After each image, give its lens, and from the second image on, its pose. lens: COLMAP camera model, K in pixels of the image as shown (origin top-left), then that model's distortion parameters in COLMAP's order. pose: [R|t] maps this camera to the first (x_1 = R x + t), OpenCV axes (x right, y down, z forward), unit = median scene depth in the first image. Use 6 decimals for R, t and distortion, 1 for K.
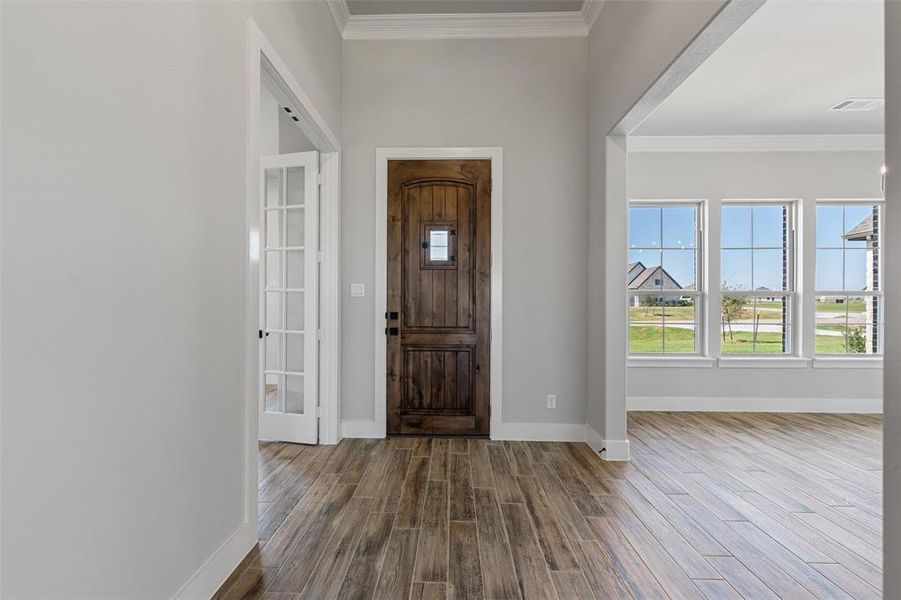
lens RADIAL K [[368.8, 0, 448.4], [0, 368.8, 304.6], [0, 0, 1]] dist [-0.000396, -0.000145]
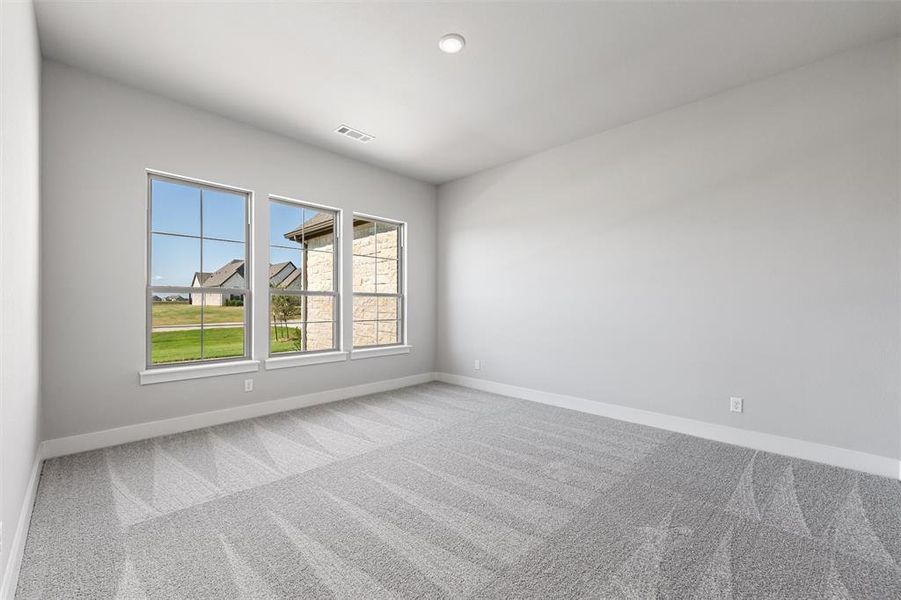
lens RADIAL K [[368.8, 0, 448.4], [0, 368.8, 304.6], [0, 0, 1]] dist [-0.000396, -0.000145]
pose [[0.688606, -0.000133, 0.725135, 0.360039], [-0.000745, 0.999999, 0.000892, 0.000614], [-0.725135, -0.001154, 0.688606, -0.001122]]
